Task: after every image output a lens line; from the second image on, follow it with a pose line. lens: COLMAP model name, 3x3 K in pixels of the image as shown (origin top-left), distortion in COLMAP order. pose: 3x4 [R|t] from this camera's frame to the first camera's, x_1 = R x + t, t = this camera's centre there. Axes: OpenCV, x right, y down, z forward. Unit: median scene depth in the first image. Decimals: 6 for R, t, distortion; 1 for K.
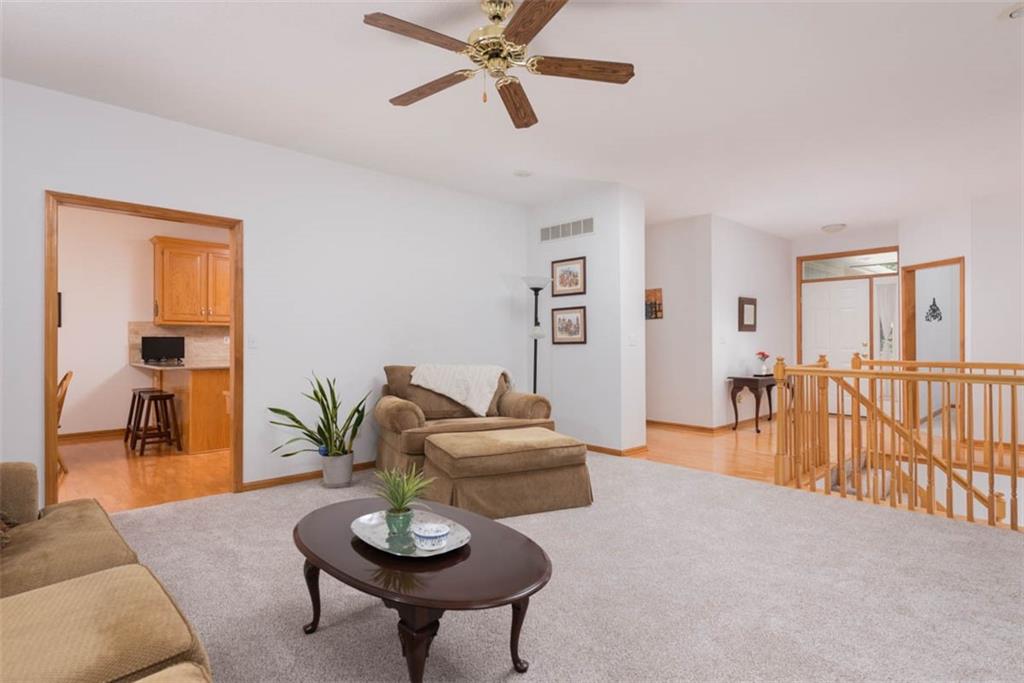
lens RADIAL K [[520.3, 0, 512.0], [0, 520.3, 341.5], [0, 0, 1]] dist [-0.048107, -0.000623]
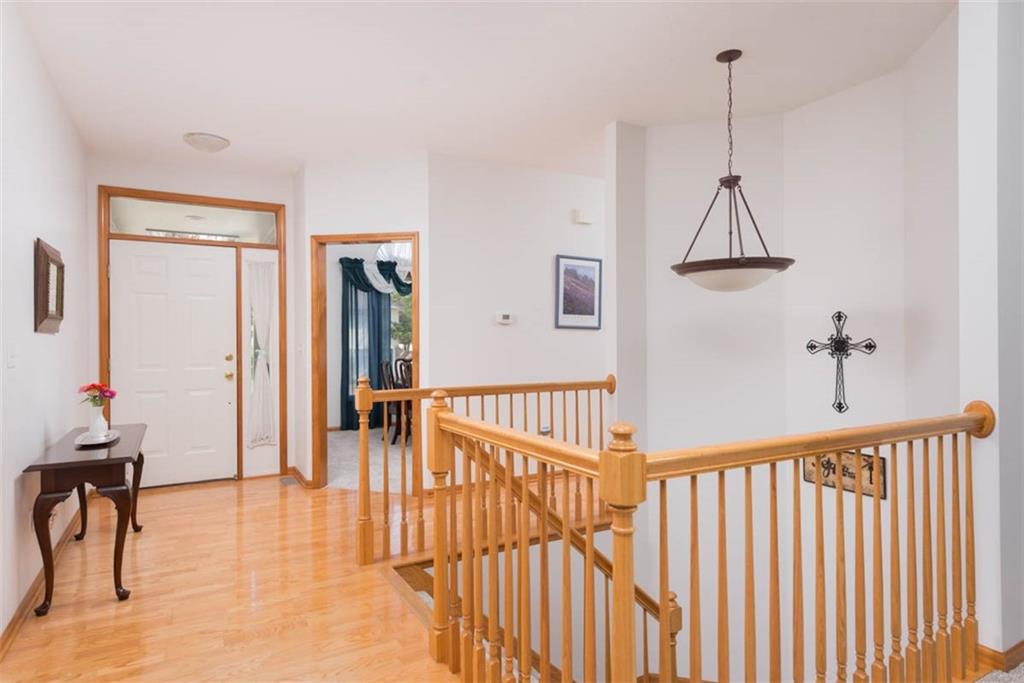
lens RADIAL K [[588.3, 0, 512.0], [0, 588.3, 341.5], [0, 0, 1]] dist [0.003515, 0.000365]
pose [[0.251818, 0.005591, 0.967759, 0.157799], [0.001373, 0.999980, -0.006134, -0.012098], [-0.967774, 0.002874, 0.251805, 0.737016]]
